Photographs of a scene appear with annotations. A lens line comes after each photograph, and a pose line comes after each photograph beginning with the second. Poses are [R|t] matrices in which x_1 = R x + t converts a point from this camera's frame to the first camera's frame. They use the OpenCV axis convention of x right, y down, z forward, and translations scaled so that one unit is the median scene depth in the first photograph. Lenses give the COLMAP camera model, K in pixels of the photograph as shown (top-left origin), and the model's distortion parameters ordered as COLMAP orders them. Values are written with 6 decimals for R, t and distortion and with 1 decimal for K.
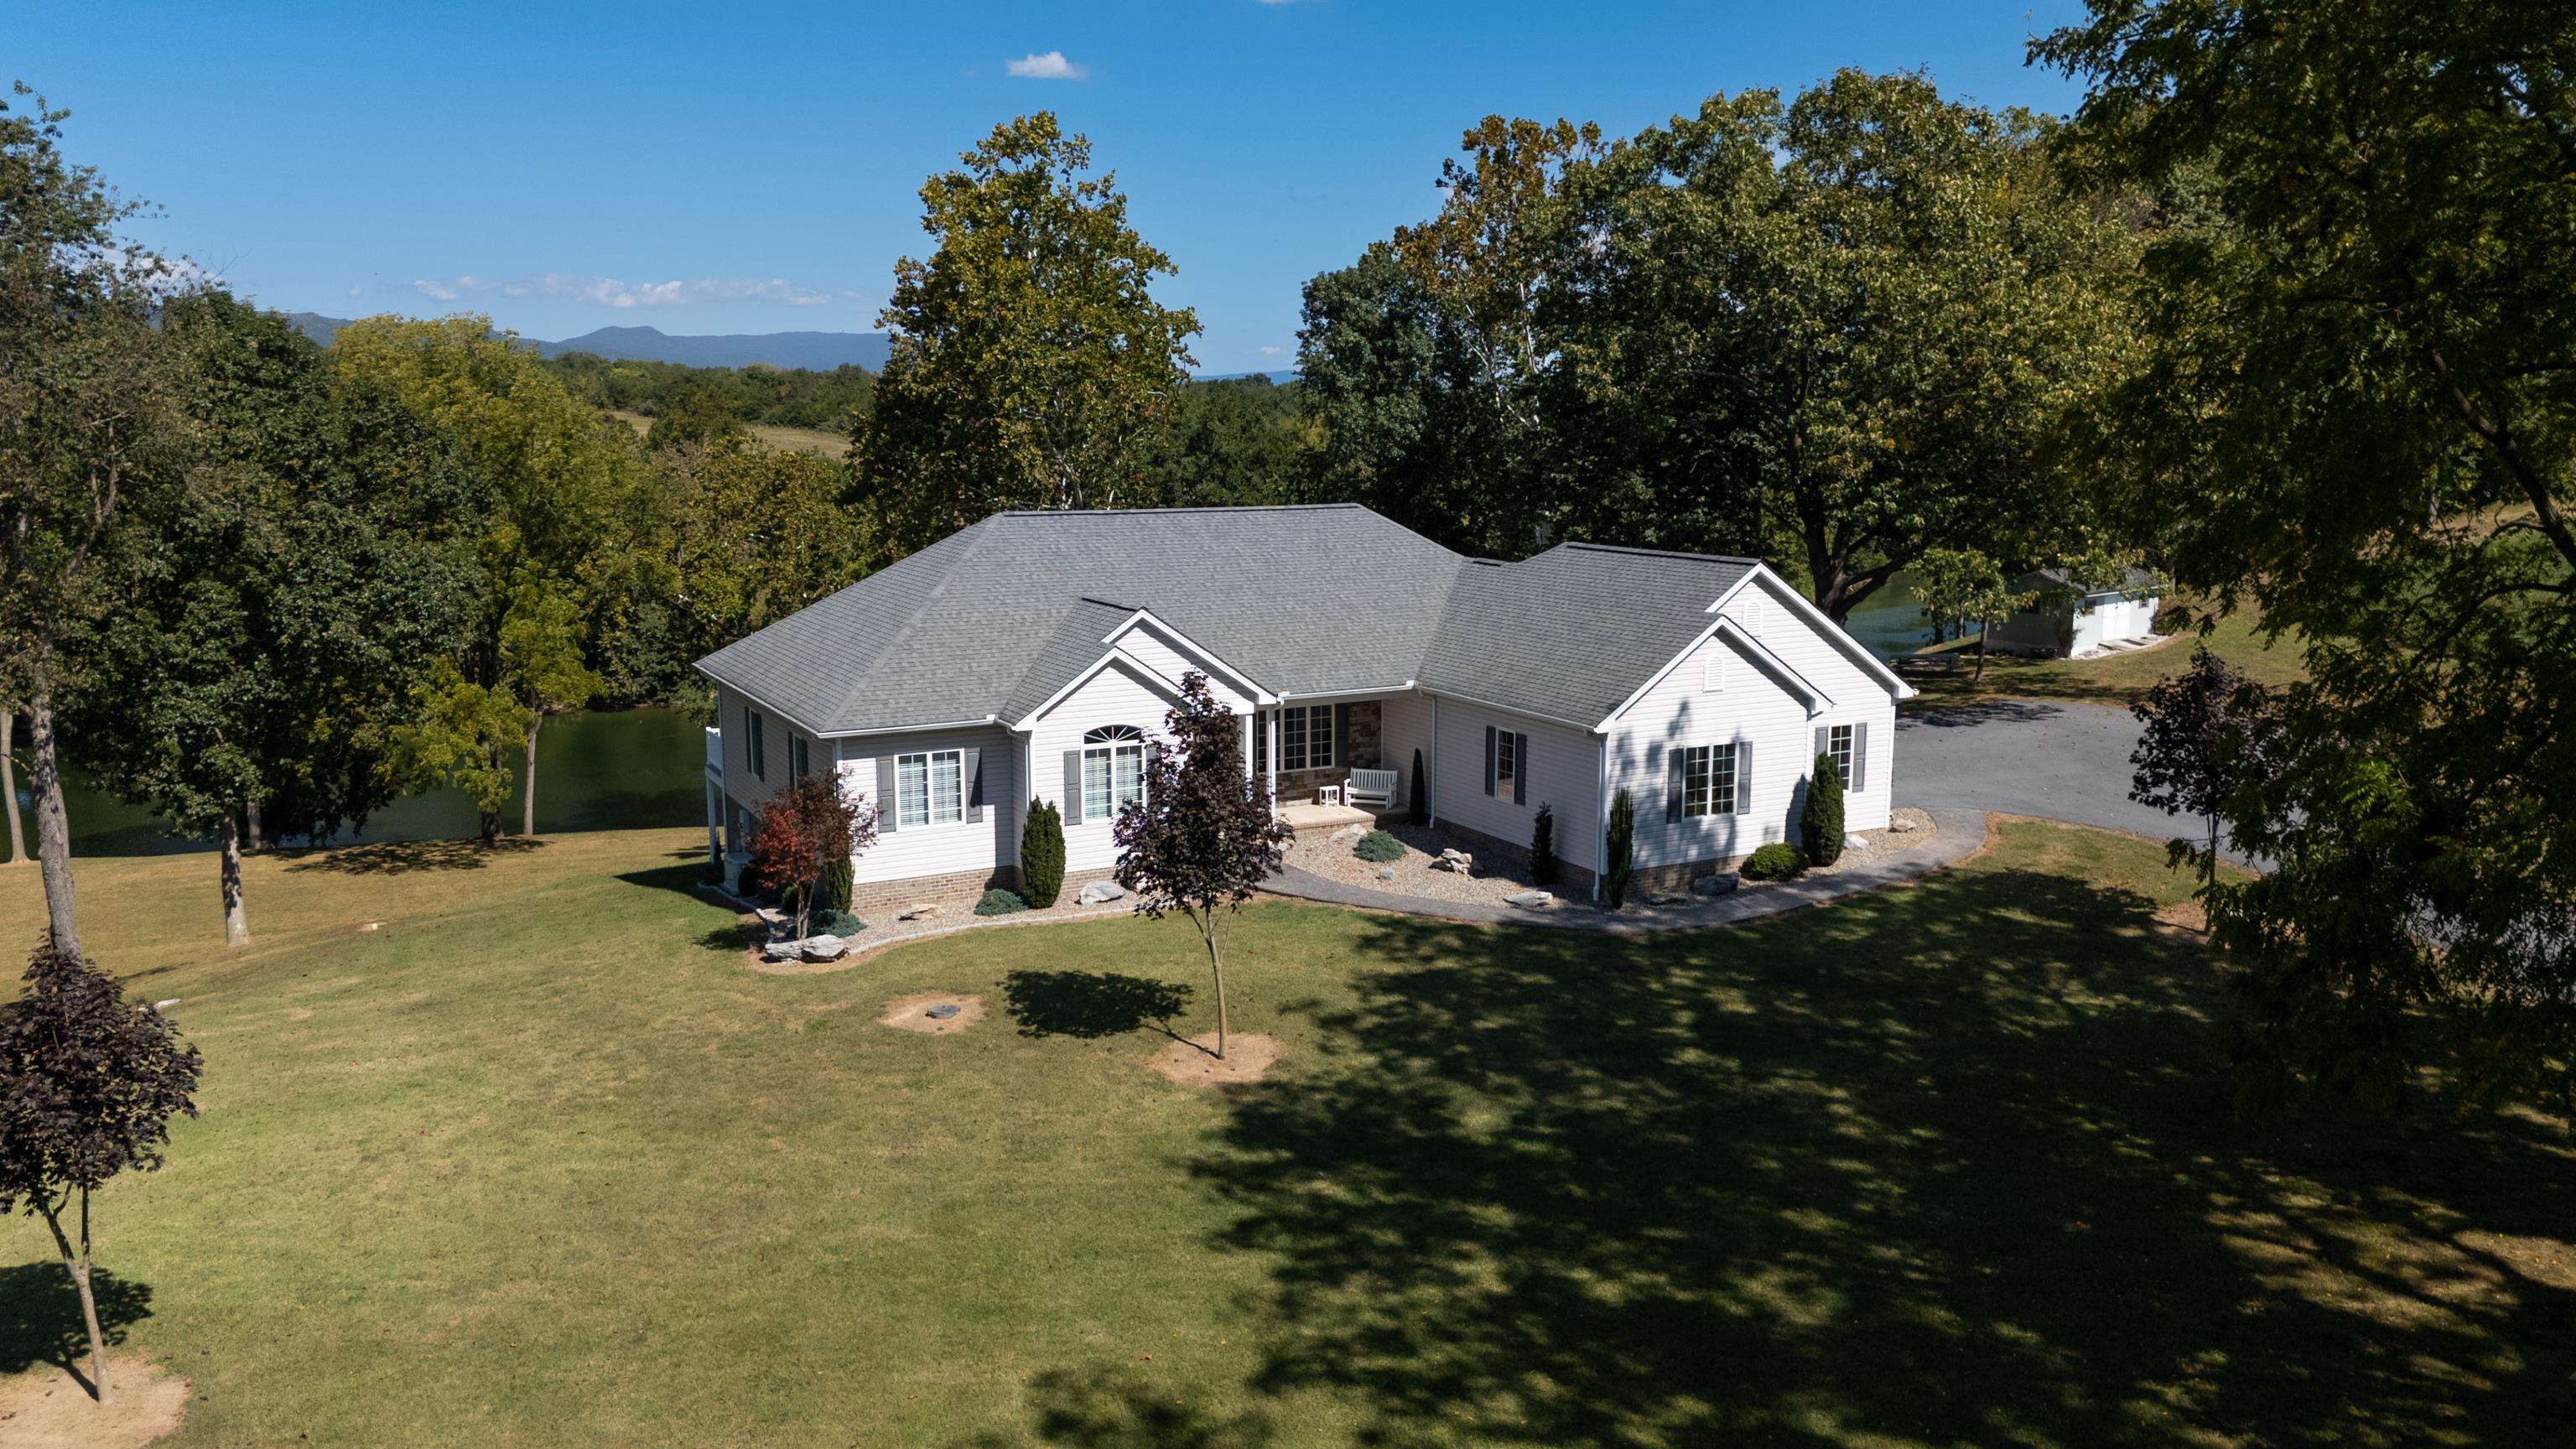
lens RADIAL K [[1899.5, 0, 1288.0], [0, 1899.5, 724.5], [0, 0, 1]] dist [0.066165, -0.064261]
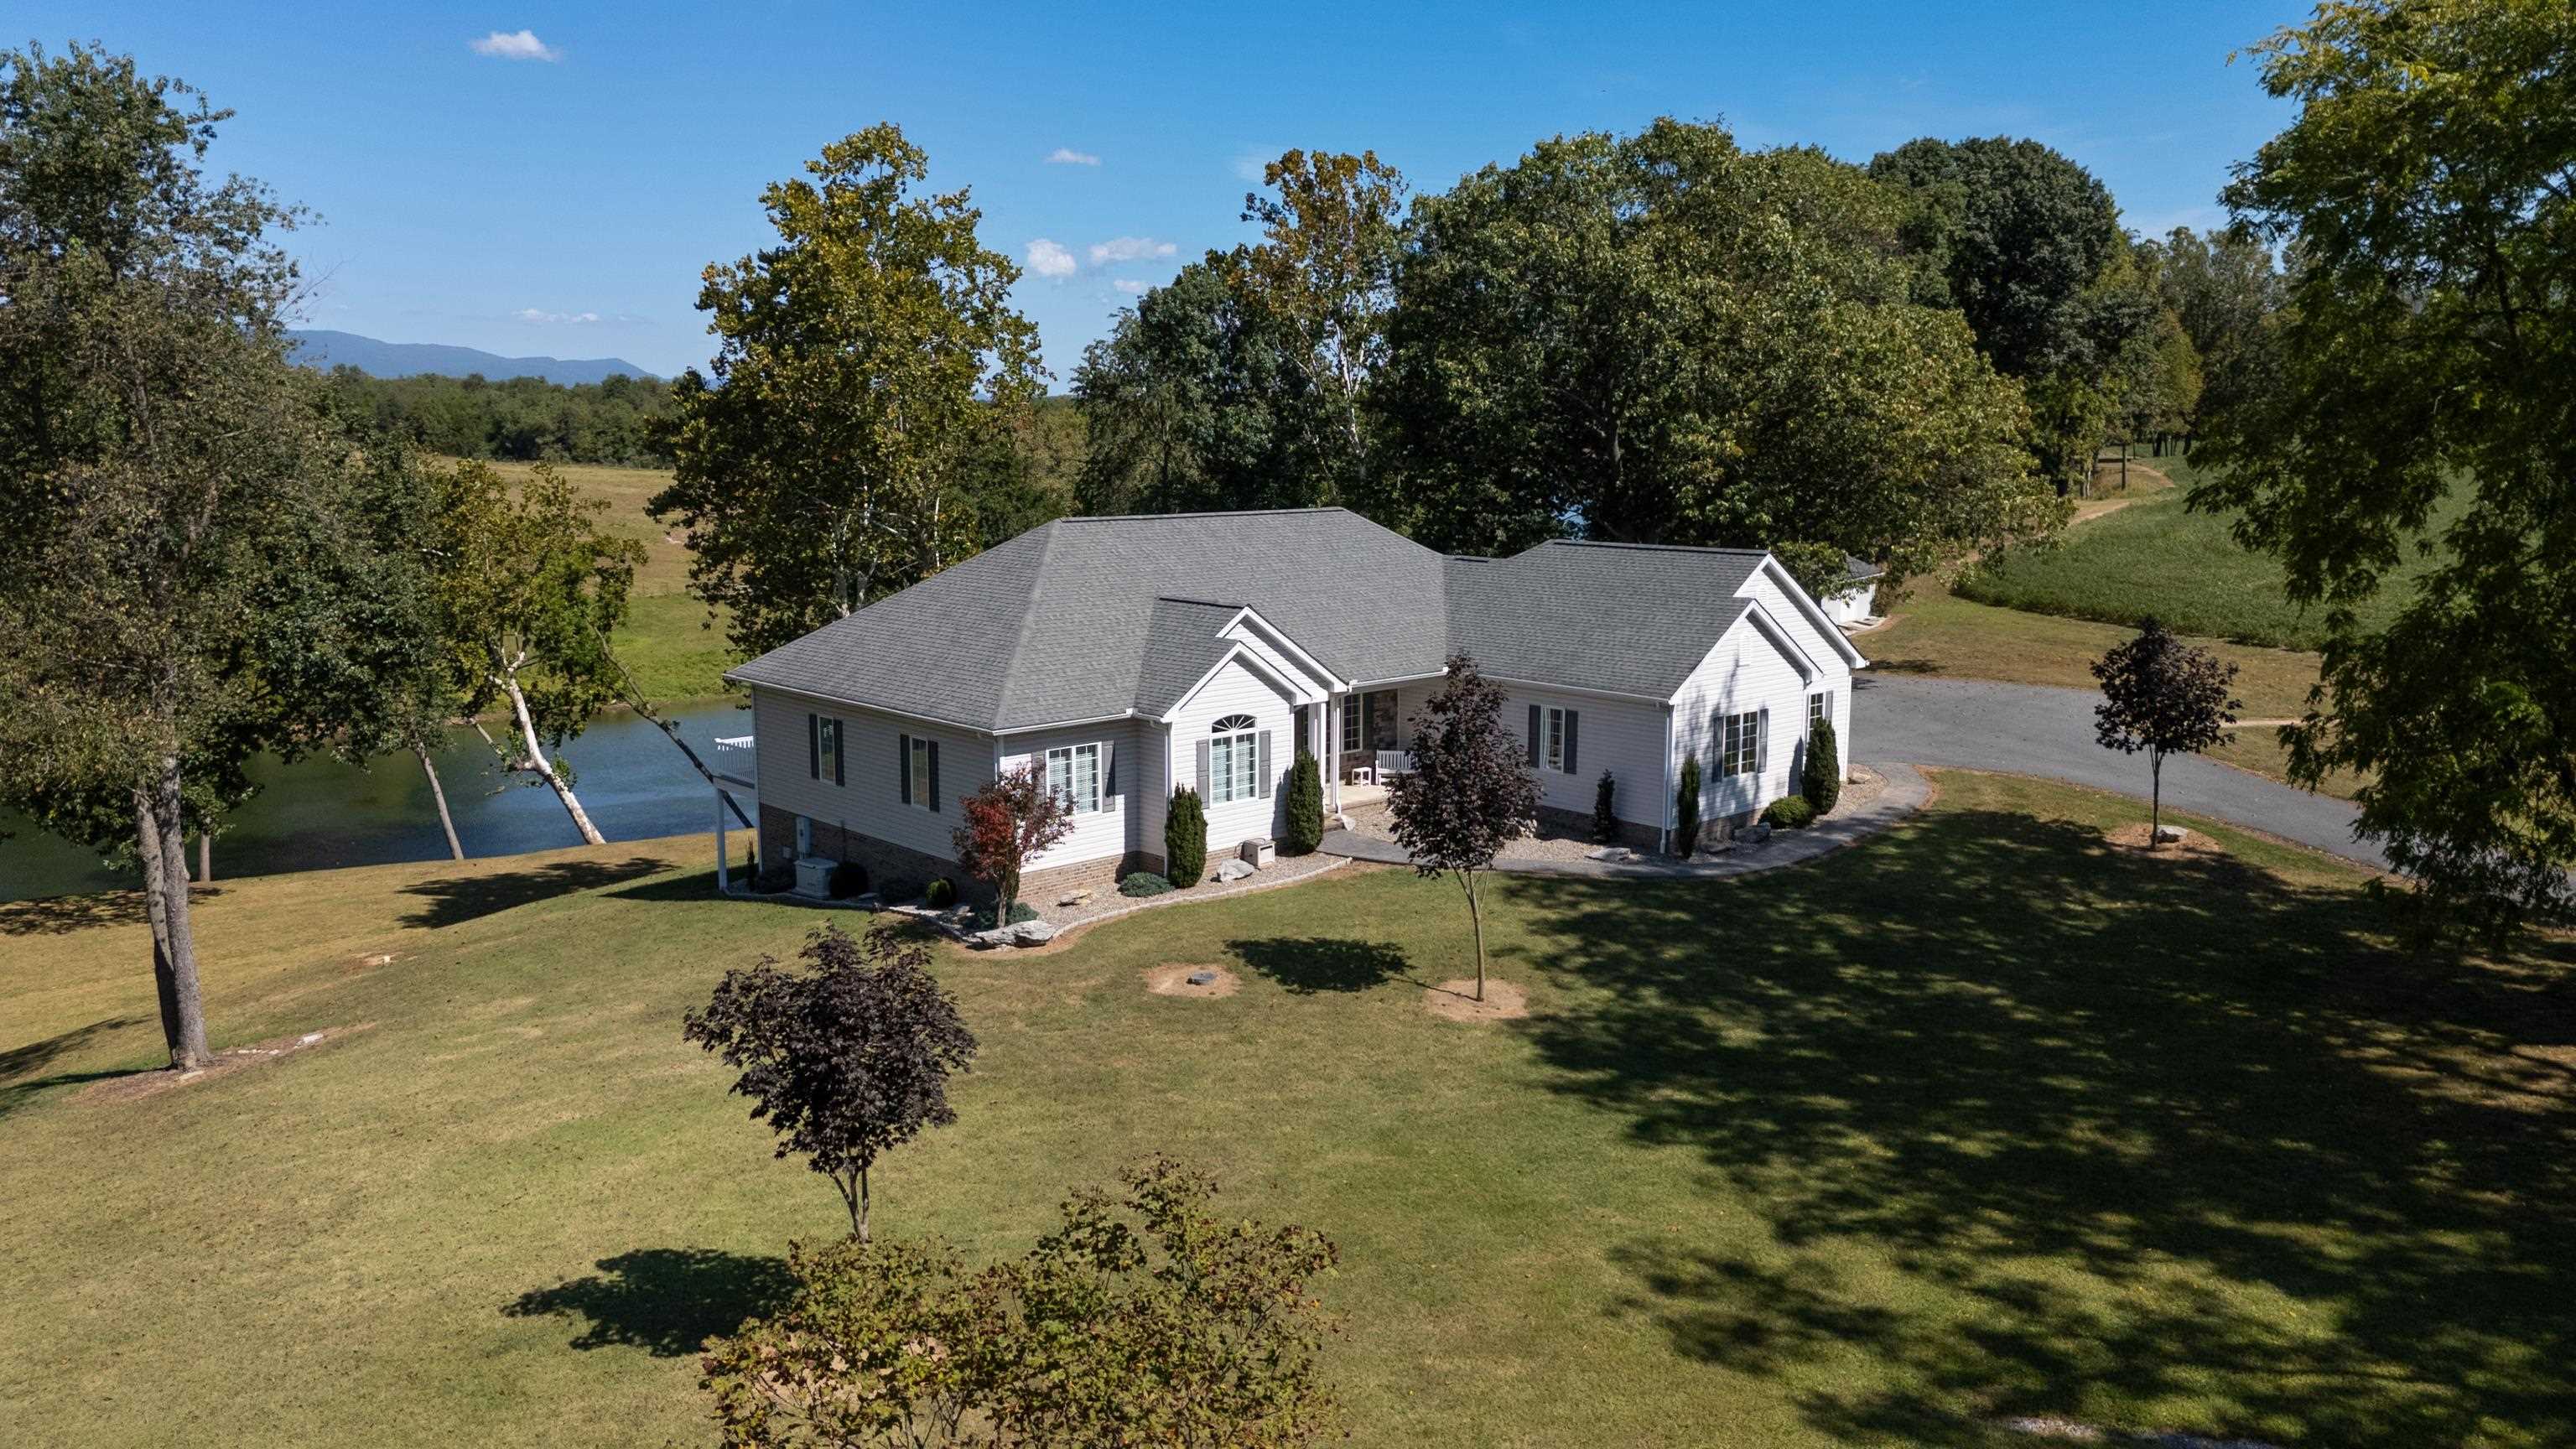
lens RADIAL K [[1899.5, 0, 1288.0], [0, 1899.5, 724.5], [0, 0, 1]] dist [0.066165, -0.064261]
pose [[0.969538, -0.038205, 0.241945, -0.315442], [0.039195, 0.999231, 0.000722, 0.006100], [-0.241786, 0.008783, 0.970290, -0.047738]]
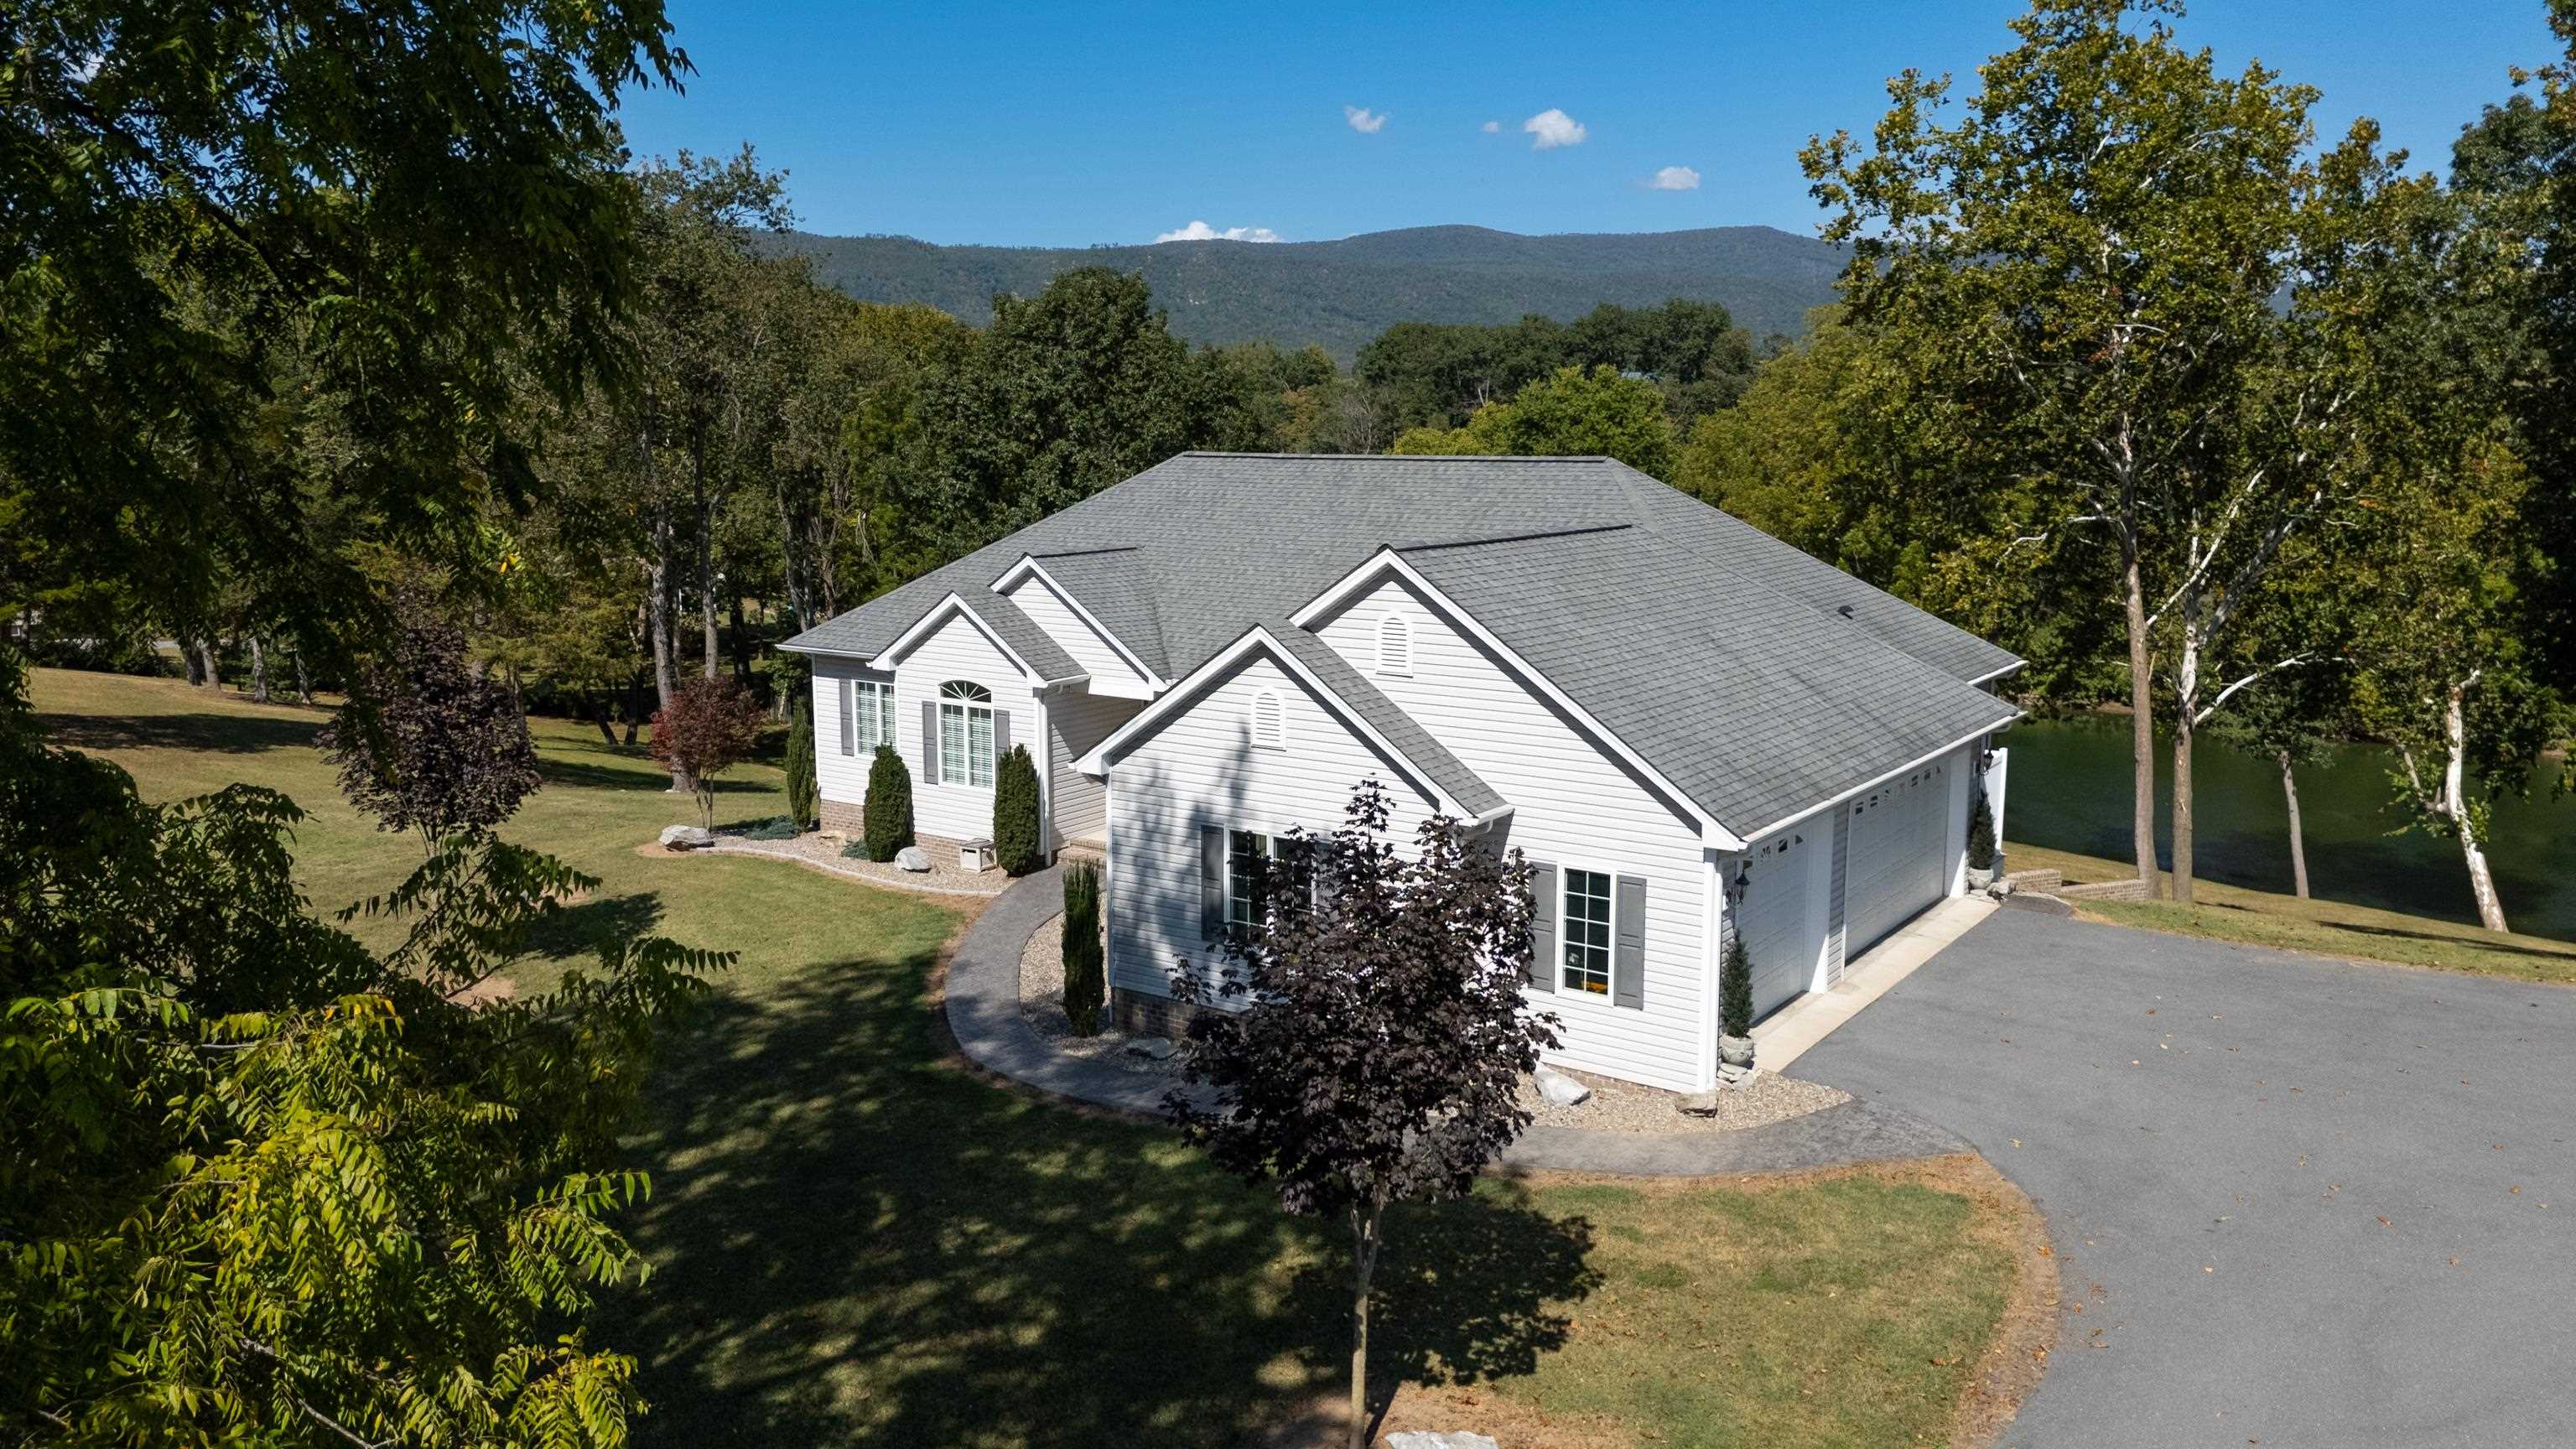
lens RADIAL K [[1899.5, 0, 1288.0], [0, 1899.5, 724.5], [0, 0, 1]] dist [0.066165, -0.064261]
pose [[0.459250, 0.144451, -0.876483, 0.739923], [-0.148390, 0.985301, 0.084633, -0.075286], [0.875825, 0.091194, 0.473935, 0.698649]]
